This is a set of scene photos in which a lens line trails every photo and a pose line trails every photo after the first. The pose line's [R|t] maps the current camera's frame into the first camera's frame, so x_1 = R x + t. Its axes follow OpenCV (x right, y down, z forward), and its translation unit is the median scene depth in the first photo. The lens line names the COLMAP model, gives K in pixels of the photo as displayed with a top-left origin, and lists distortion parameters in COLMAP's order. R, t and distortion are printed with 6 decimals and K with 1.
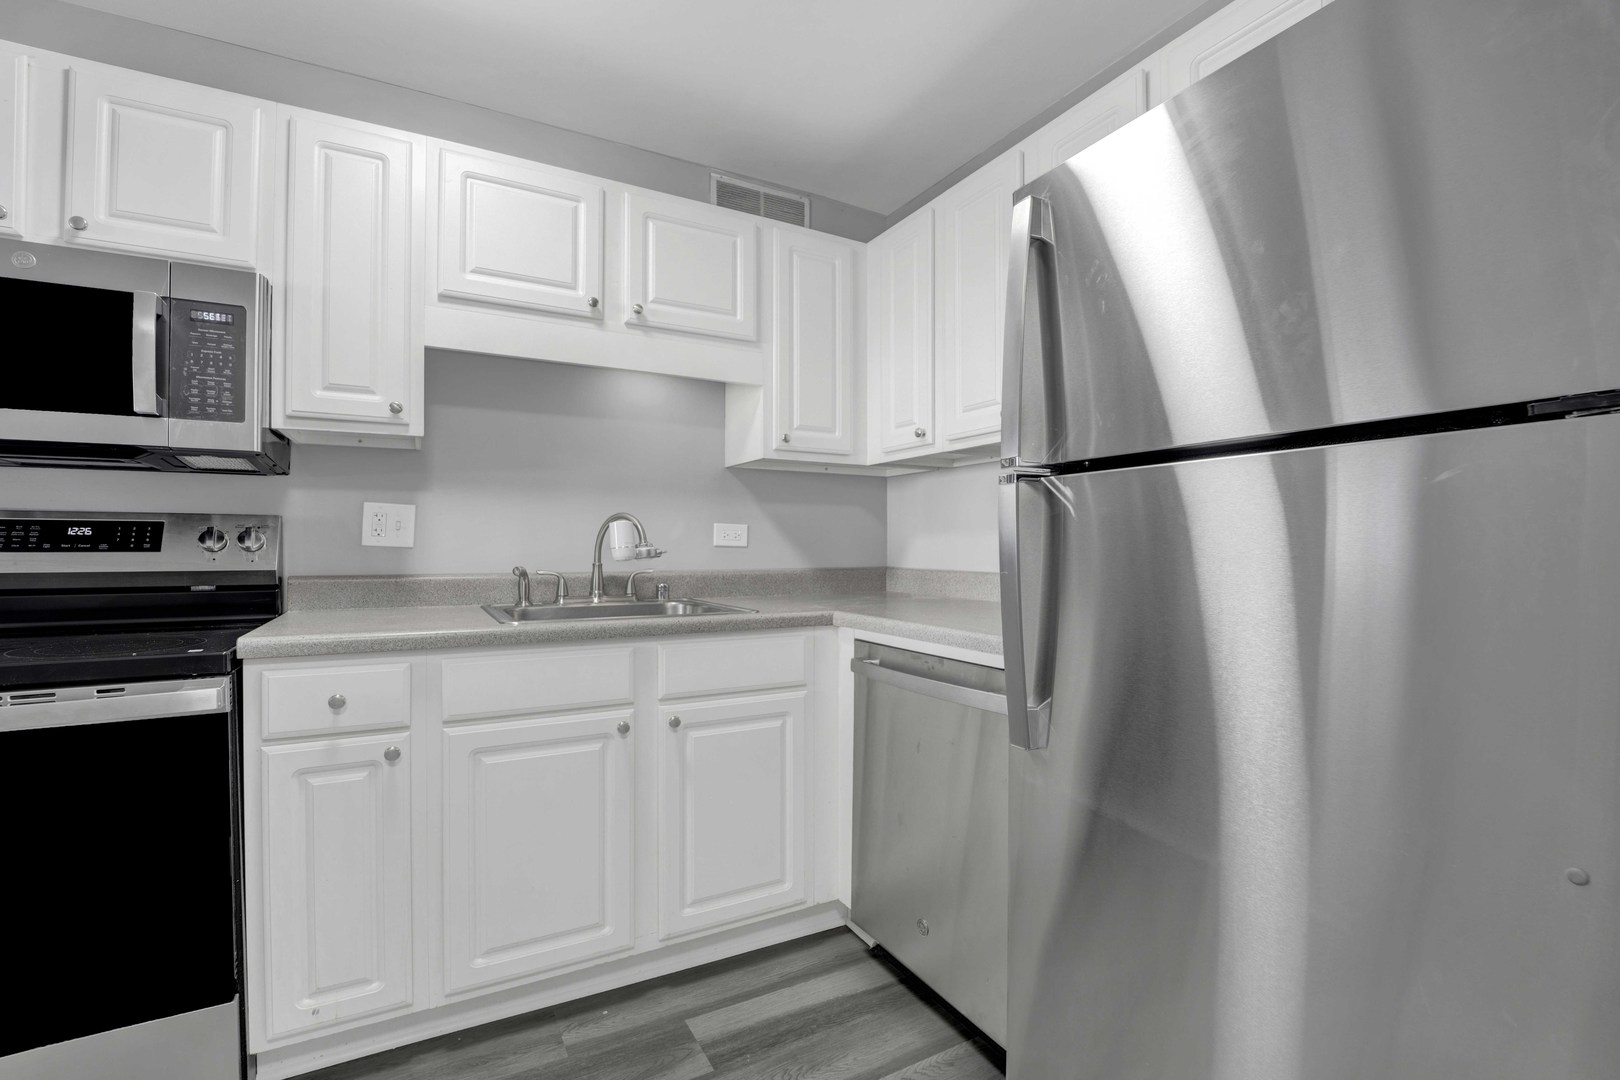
lens RADIAL K [[723.7, 0, 830.4], [0, 723.7, 550.3], [0, 0, 1]] dist [-0.024679, -0.000118]
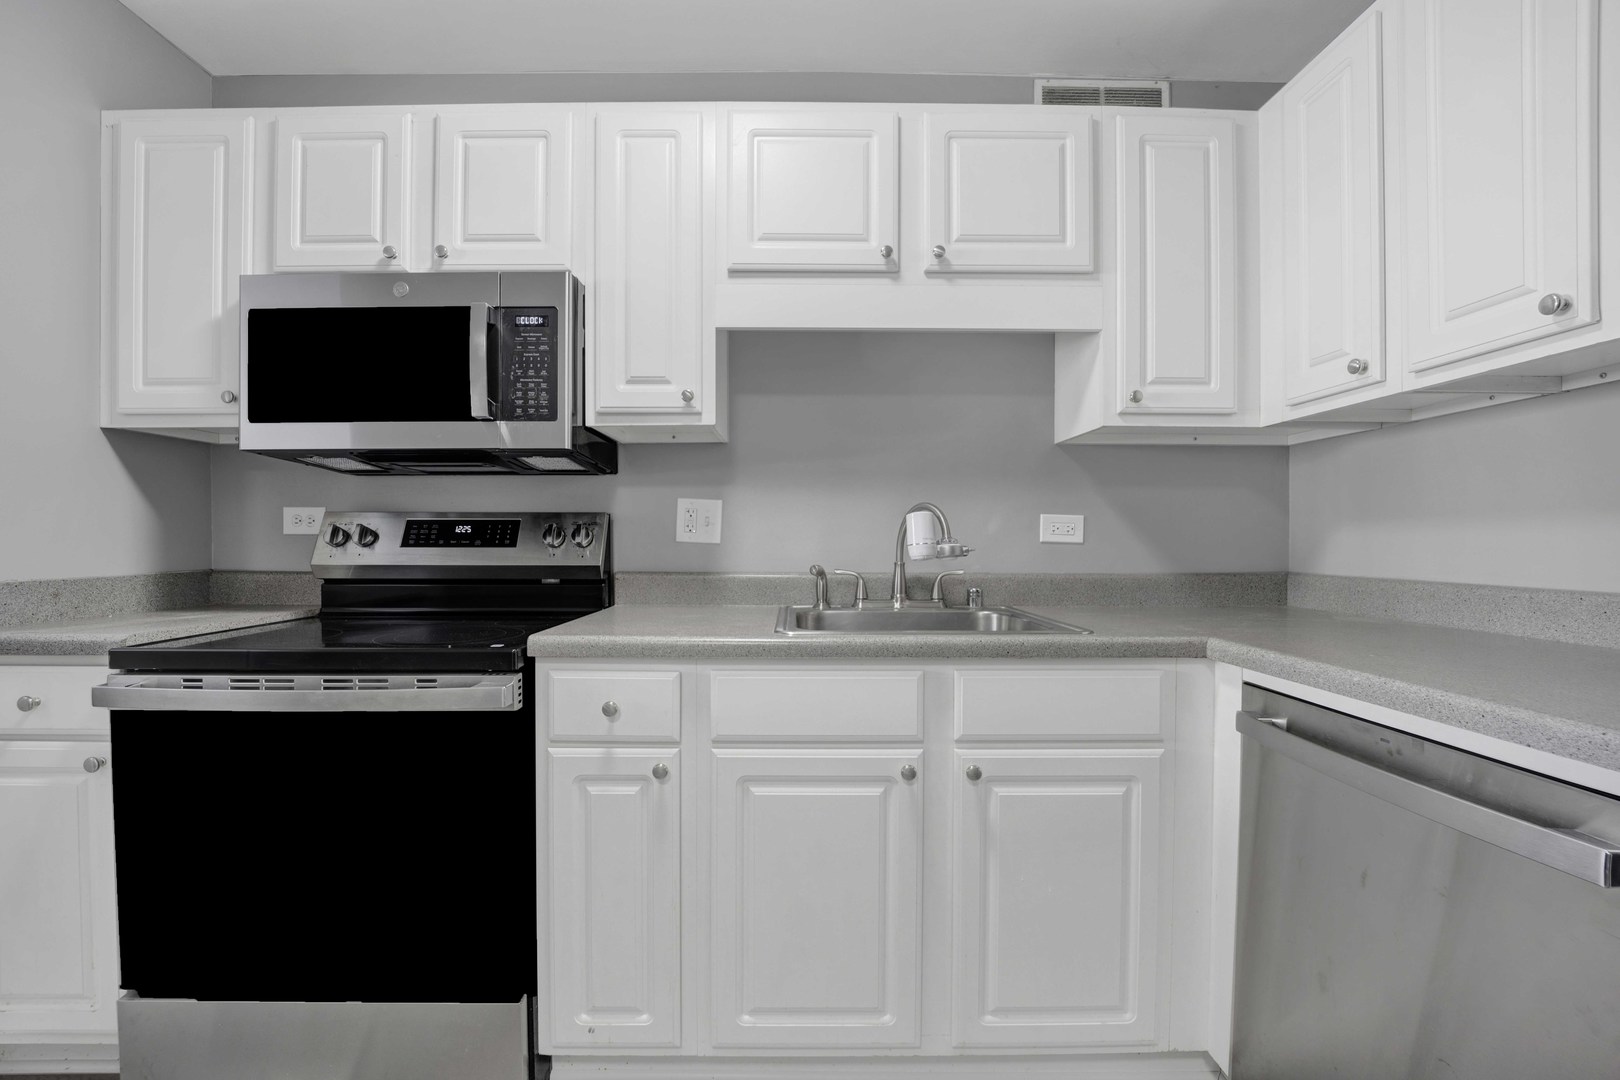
lens RADIAL K [[723.7, 0, 830.4], [0, 723.7, 550.3], [0, 0, 1]] dist [-0.024679, -0.000118]
pose [[0.891214, 0.005178, -0.453554, -0.005712], [-0.002786, 0.999978, 0.005941, -0.001480], [0.453575, -0.004031, 0.891209, 0.229038]]
